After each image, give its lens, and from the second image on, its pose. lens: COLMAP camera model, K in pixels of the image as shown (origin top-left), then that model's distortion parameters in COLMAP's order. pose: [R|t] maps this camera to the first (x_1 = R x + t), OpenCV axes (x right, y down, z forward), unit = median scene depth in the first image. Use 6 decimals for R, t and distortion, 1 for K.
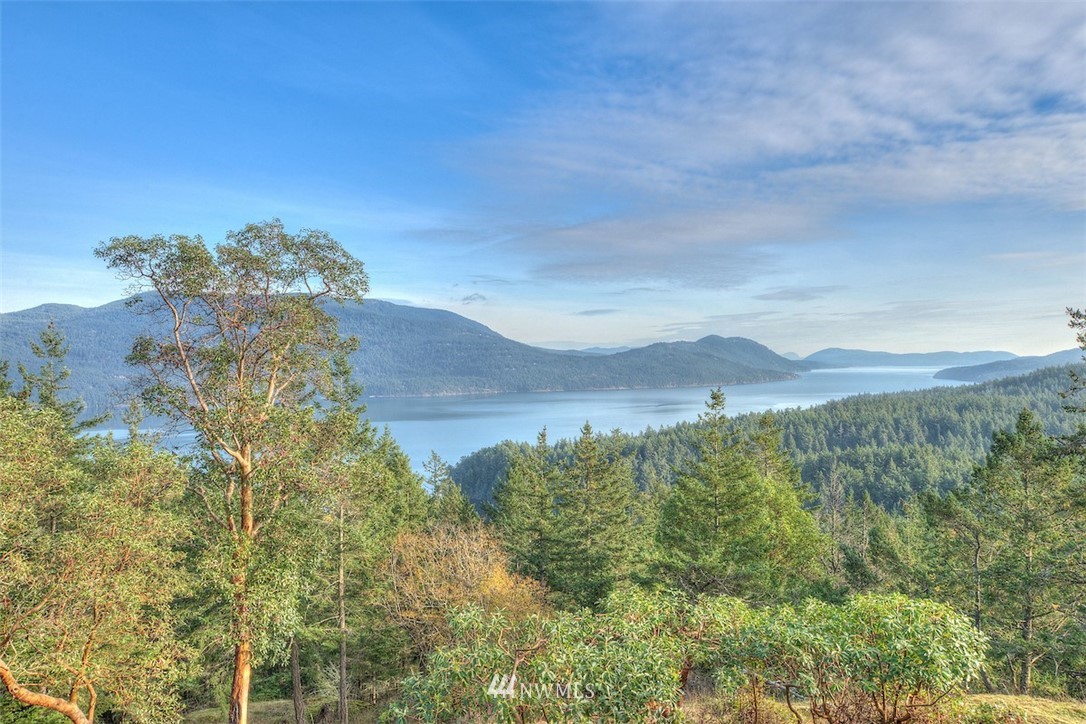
lens RADIAL K [[789.2, 0, 543.0], [0, 789.2, 362.0], [0, 0, 1]] dist [0.029031, 0.008699]
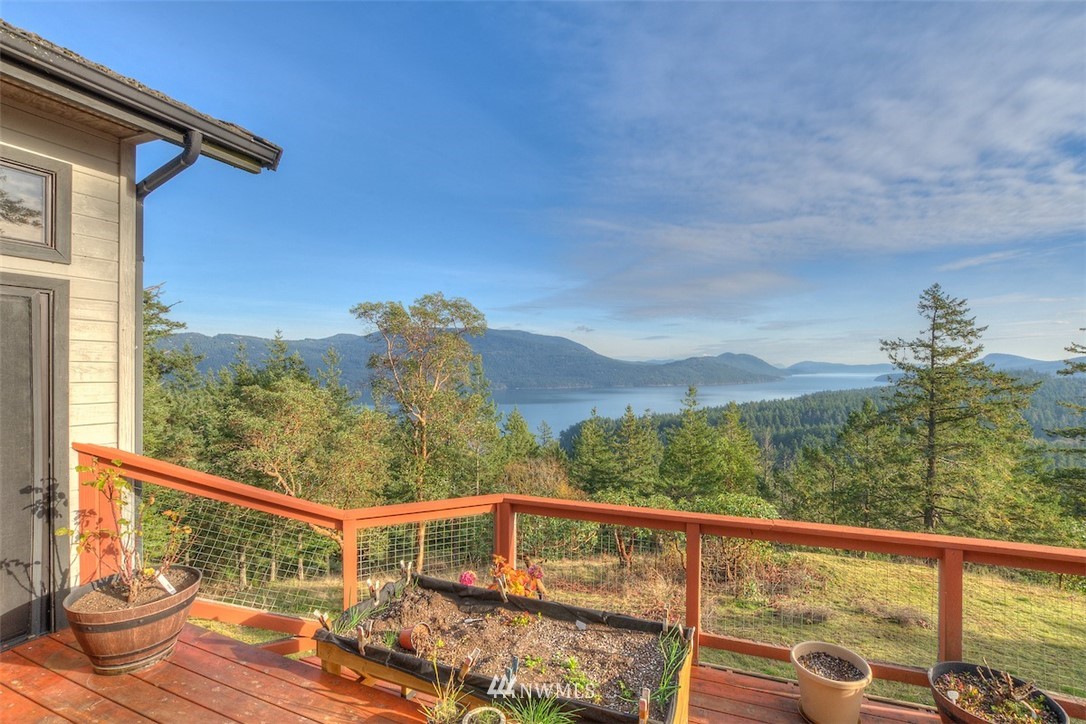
lens RADIAL K [[484.6, 0, 560.9], [0, 484.6, 368.5], [0, 0, 1]] dist [-0.011254, 0.000638]
pose [[0.991833, 0.007416, -0.127325, 0.219963], [-0.007349, 0.999973, 0.000997, -0.001938], [0.127329, -0.000053, 0.991860, -0.240405]]
